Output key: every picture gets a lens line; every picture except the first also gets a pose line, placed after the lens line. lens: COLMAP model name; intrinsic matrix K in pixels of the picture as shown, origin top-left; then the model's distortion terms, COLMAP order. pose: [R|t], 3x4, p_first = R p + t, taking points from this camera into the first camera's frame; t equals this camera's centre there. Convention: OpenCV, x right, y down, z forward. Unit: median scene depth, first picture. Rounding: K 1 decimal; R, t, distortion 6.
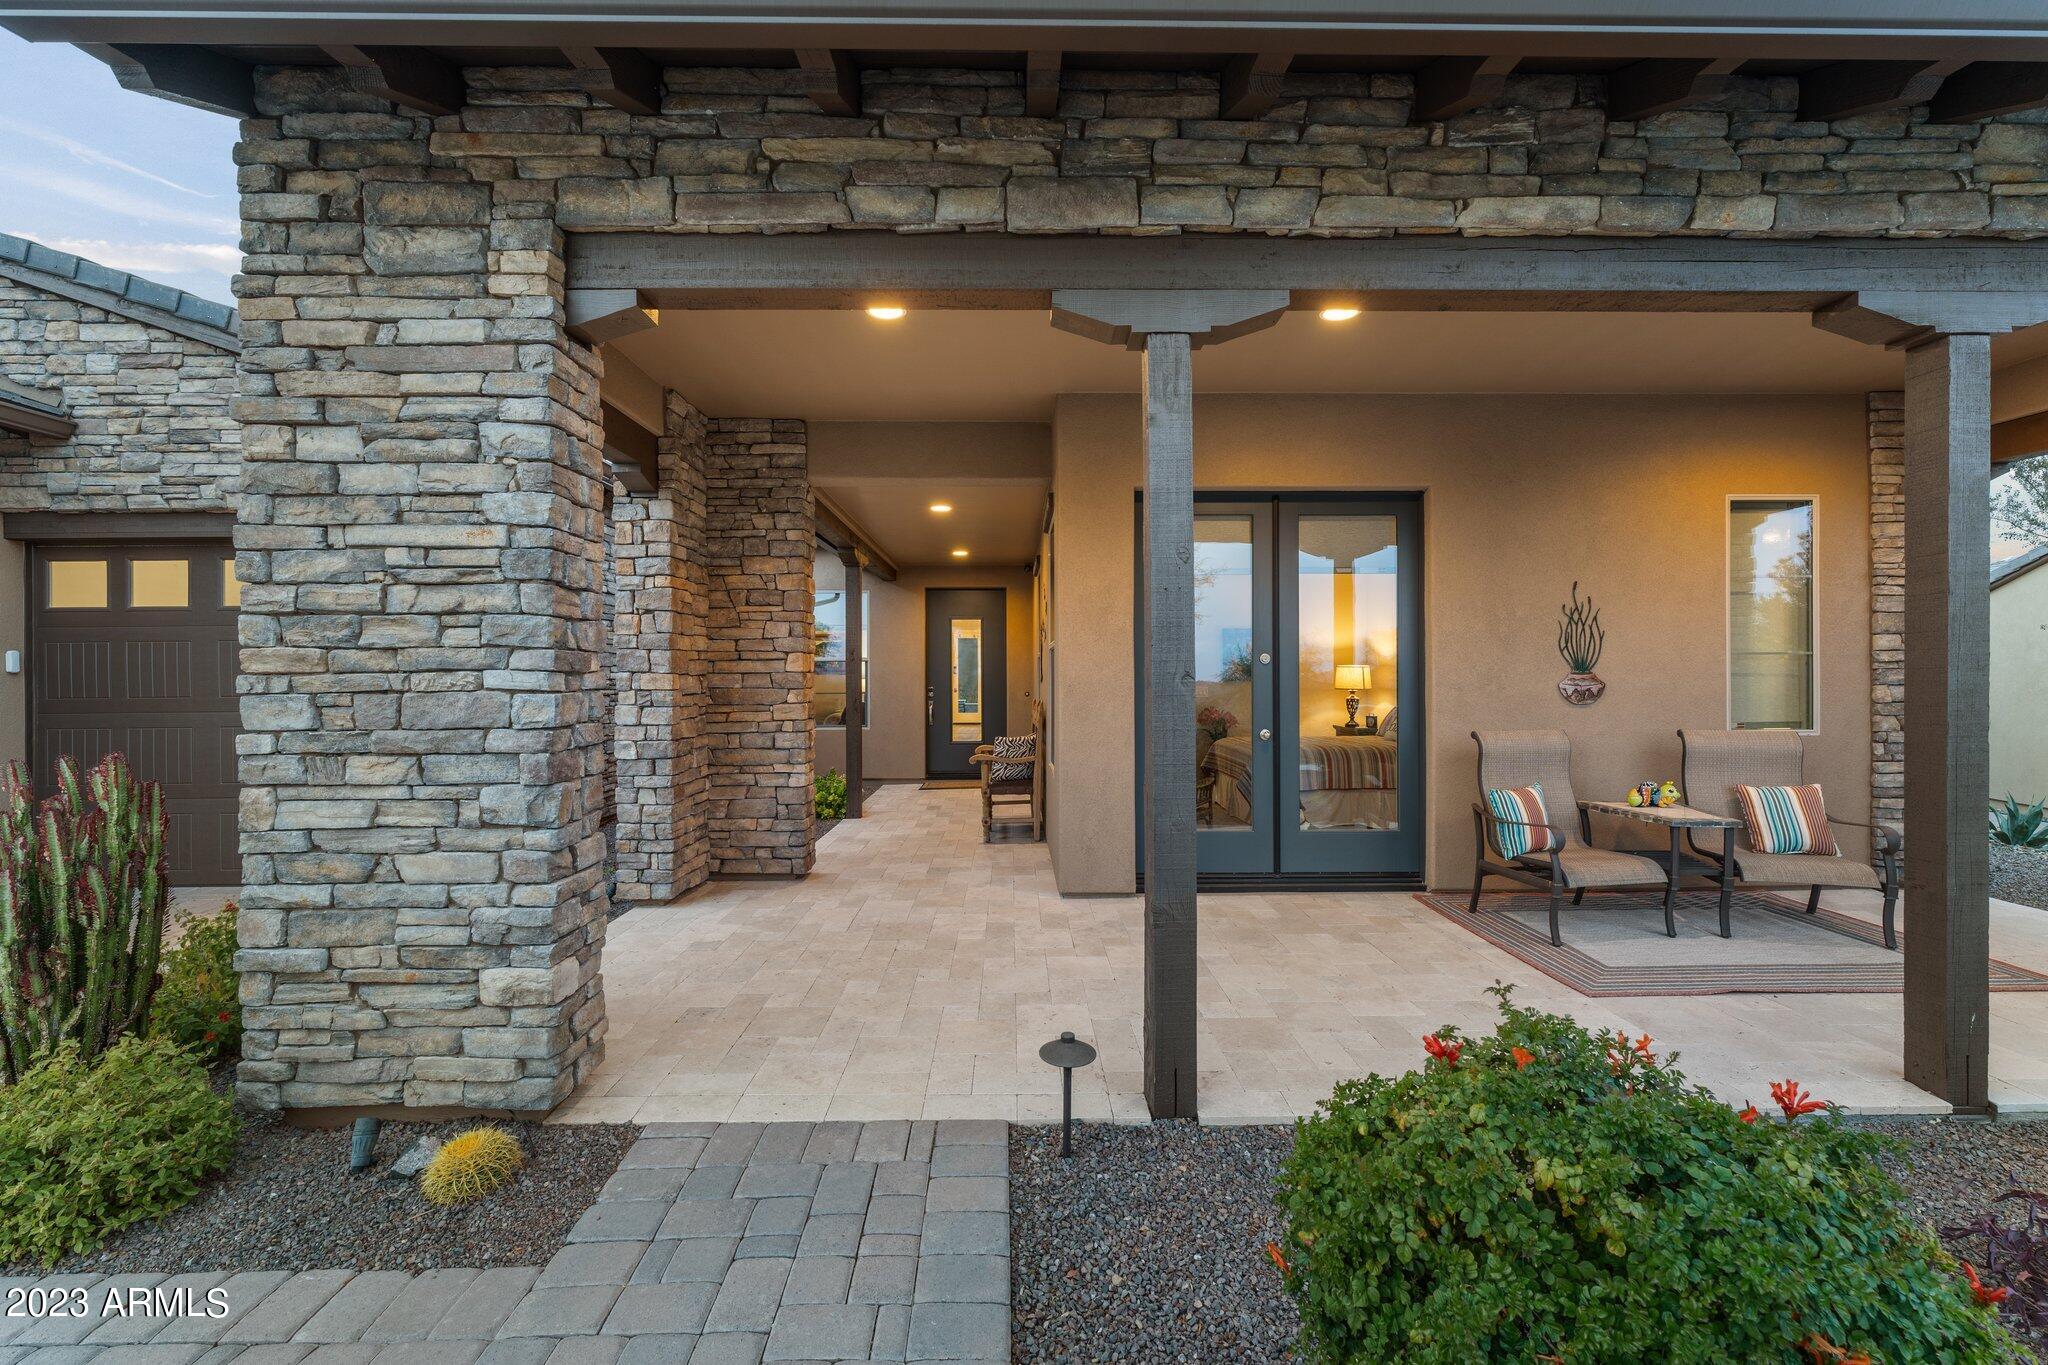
lens RADIAL K [[859.7, 0, 1021.0], [0, 859.7, 672.1], [0, 0, 1]] dist [-0.004094, -0.000074]
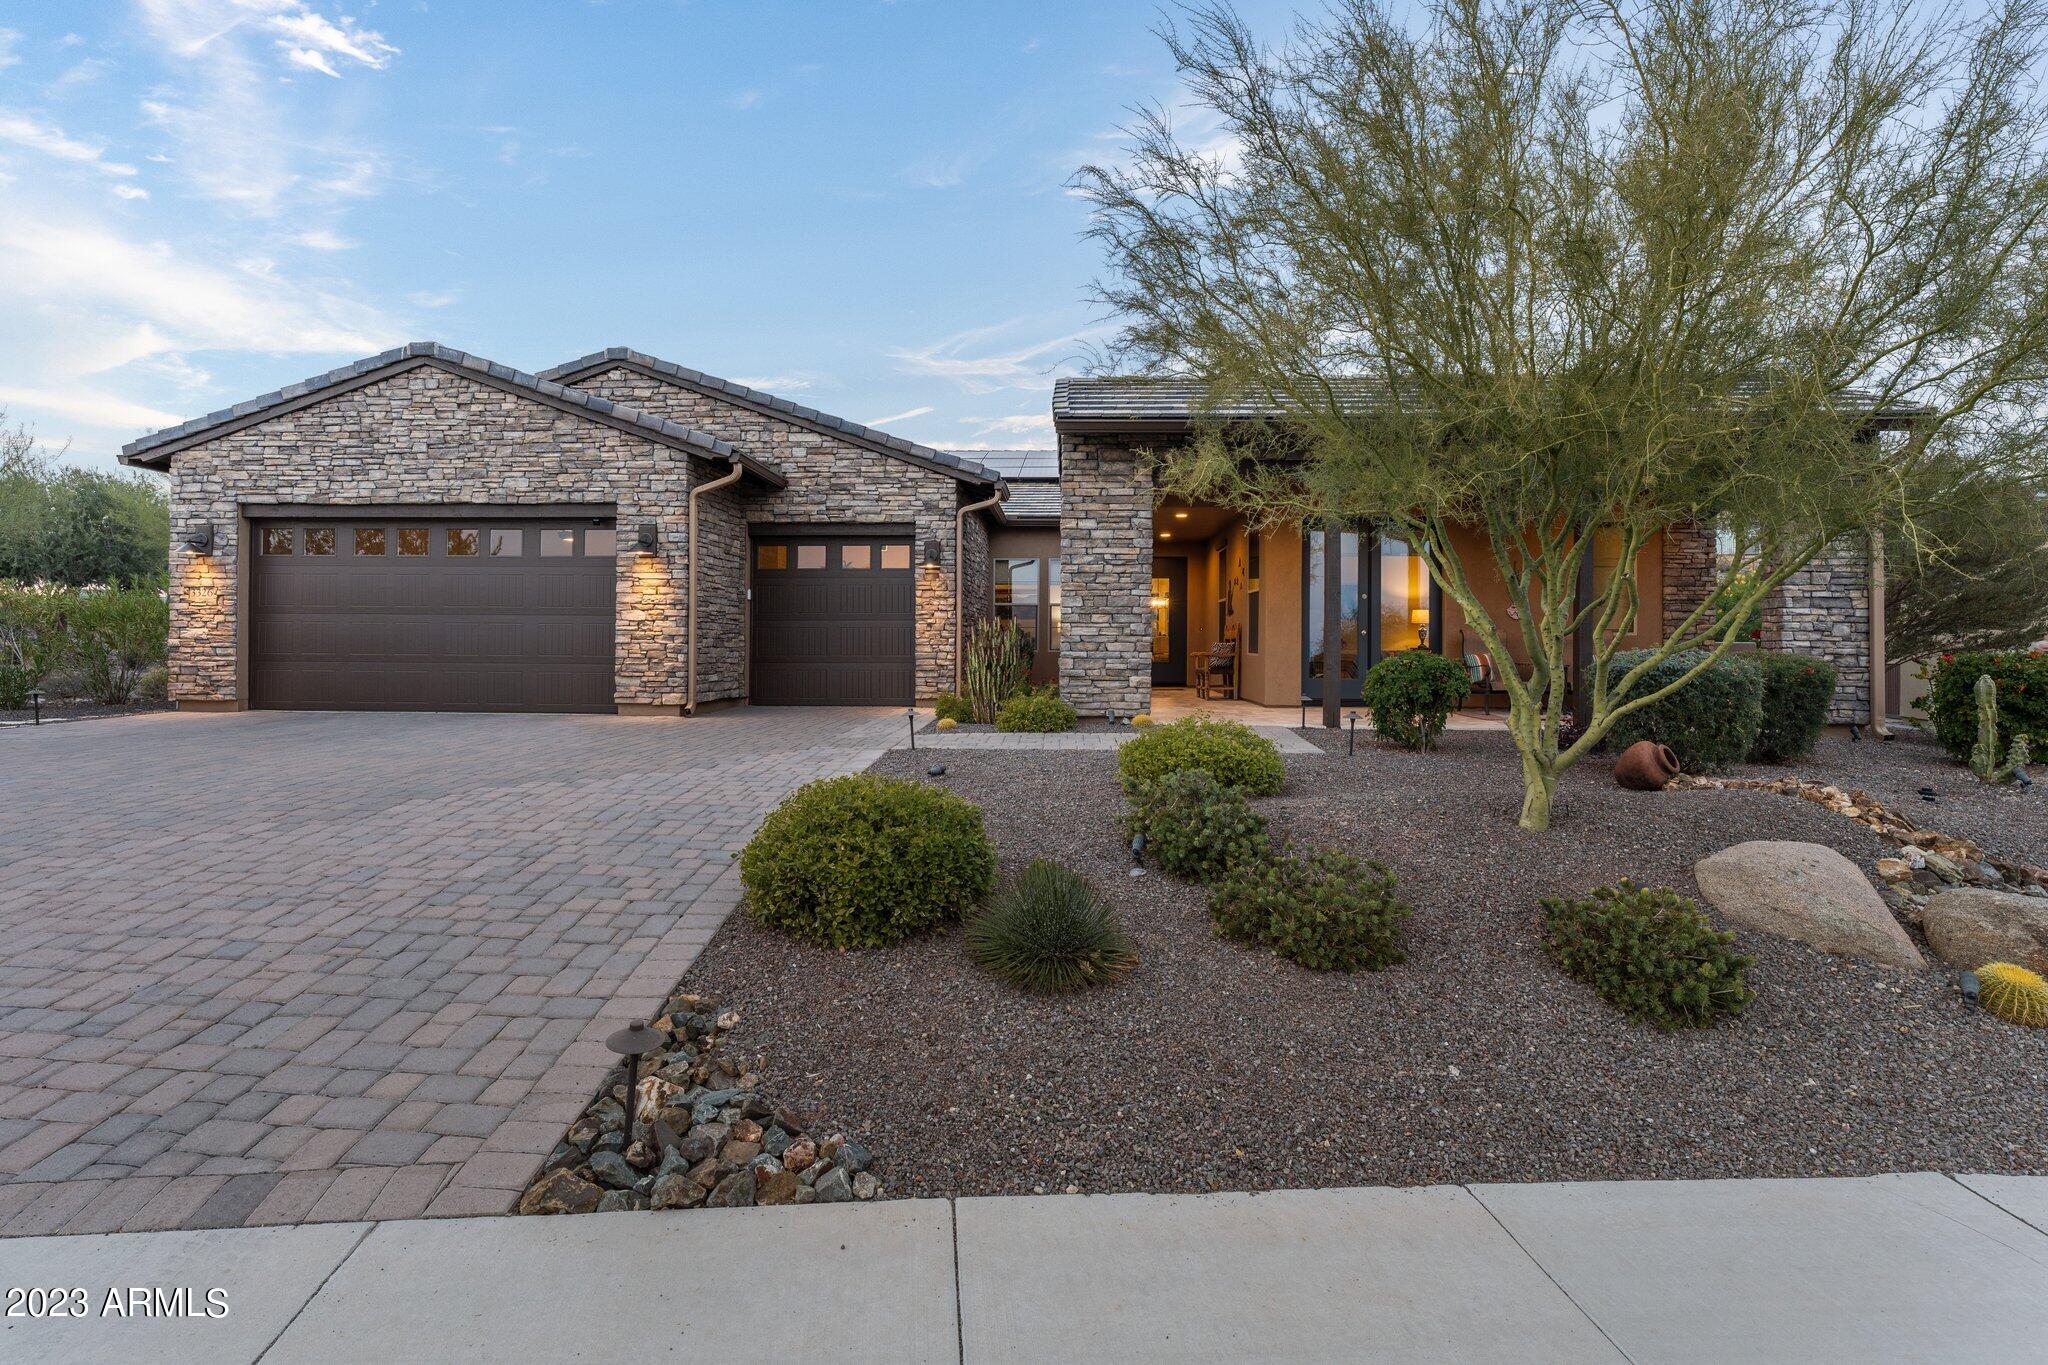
lens RADIAL K [[1007.0, 0, 1025.8], [0, 1007.0, 639.1], [0, 0, 1]] dist [0.001304, 0.000178]
pose [[0.999009, 0.009137, -0.043554, -0.842983], [-0.009328, 0.999948, -0.004182, 0.209807], [0.043514, 0.004584, 0.999042, -2.959523]]
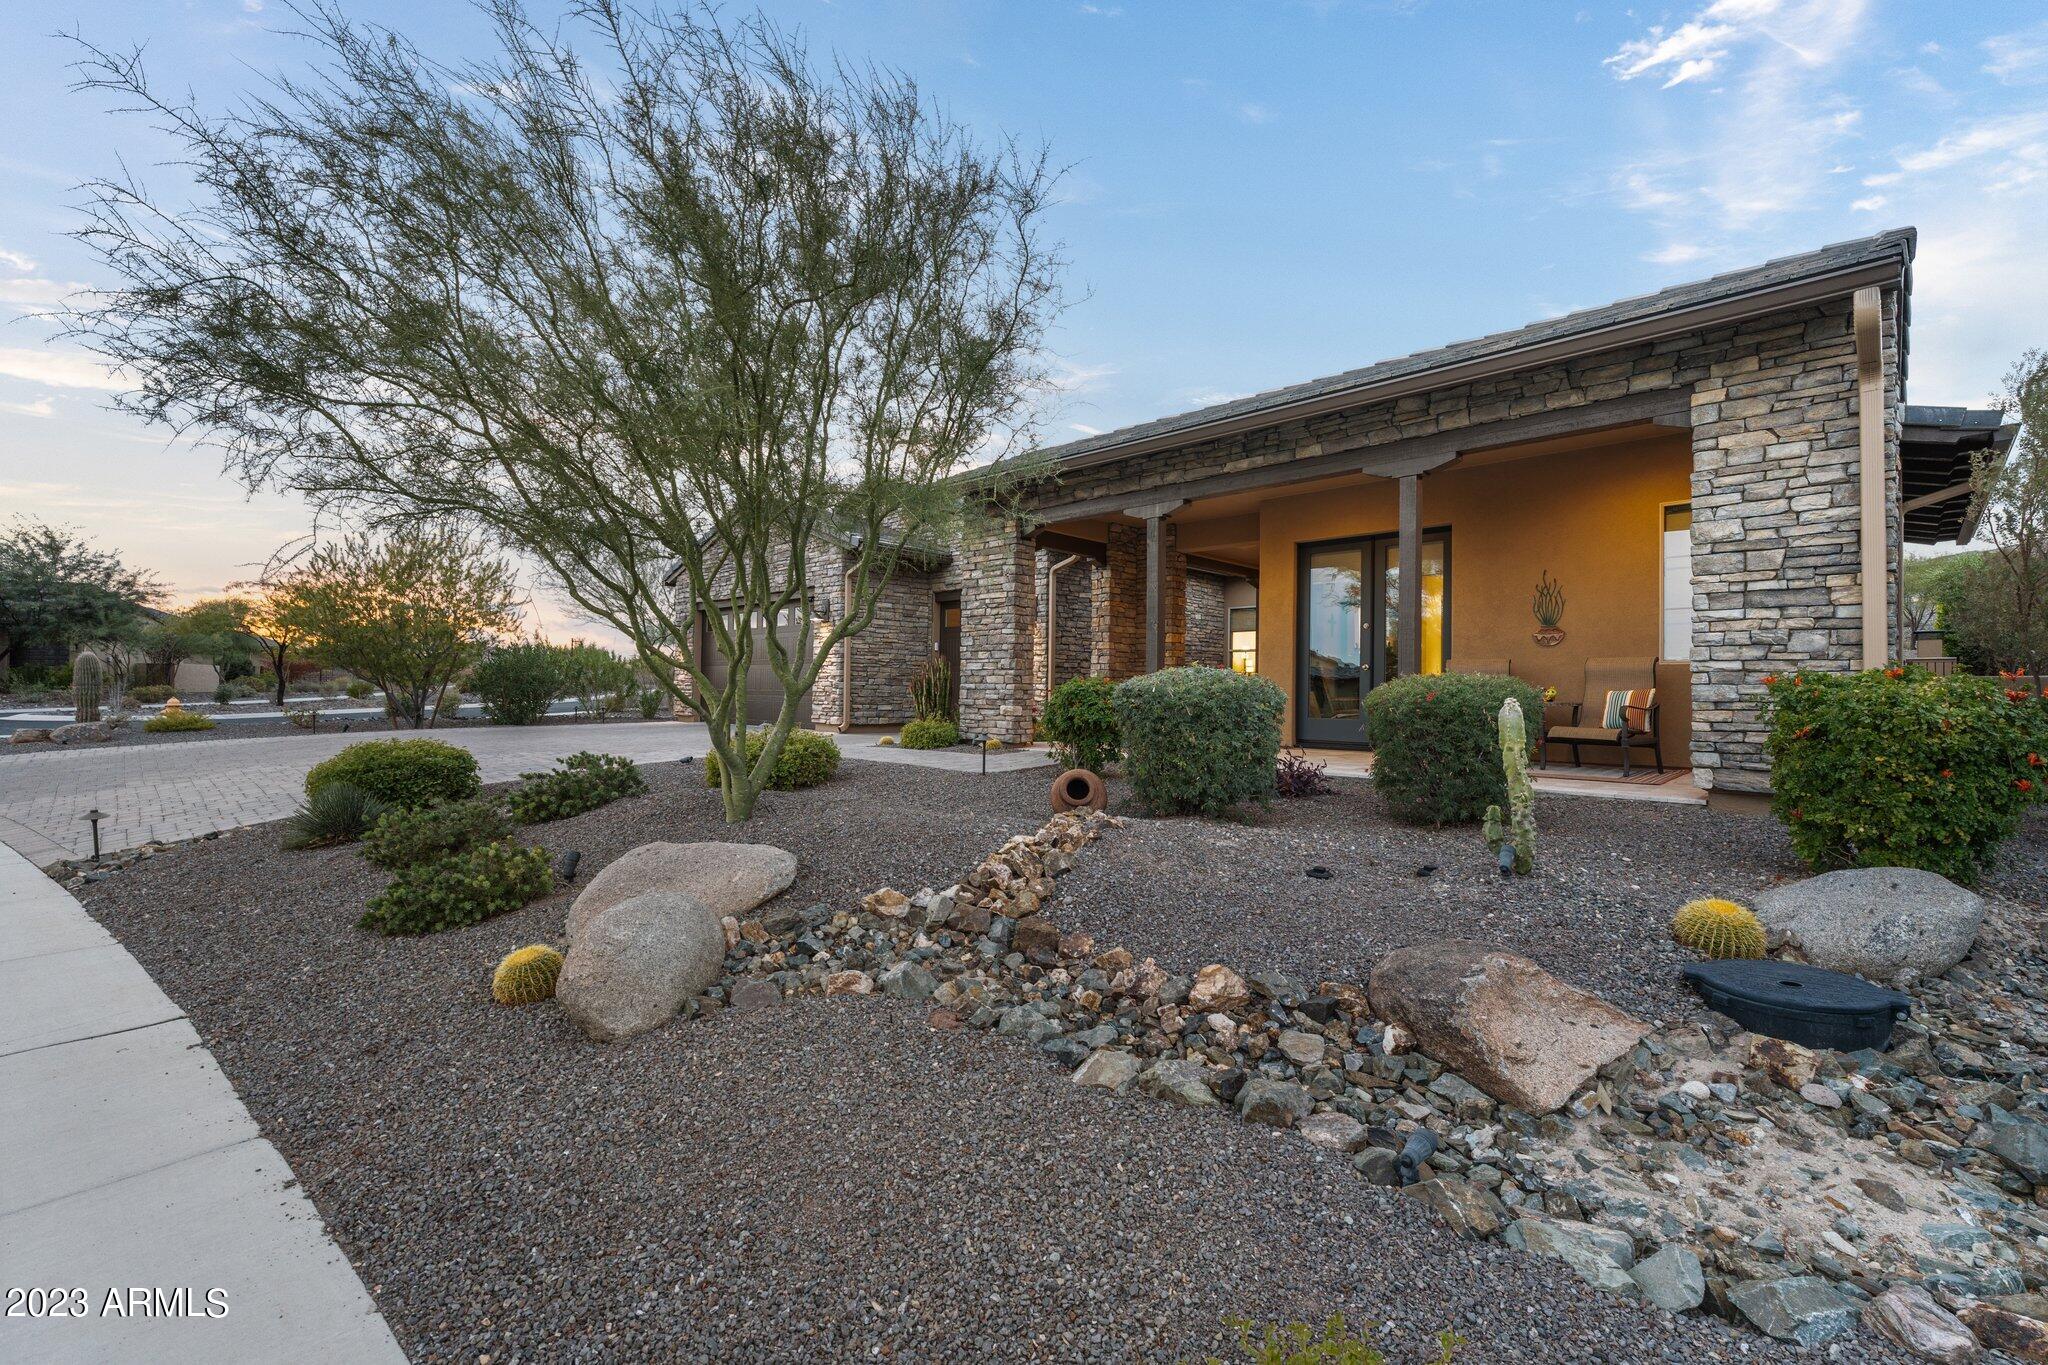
lens RADIAL K [[920.0, 0, 1024.0], [0, 920.0, 682.5], [0, 0, 1]] dist [0.000021, -0.000010]
pose [[0.696378, 0.002715, -0.717670, 2.363693], [-0.017135, 0.999771, -0.012844, 0.283618], [0.717470, 0.021242, 0.696265, -1.775533]]
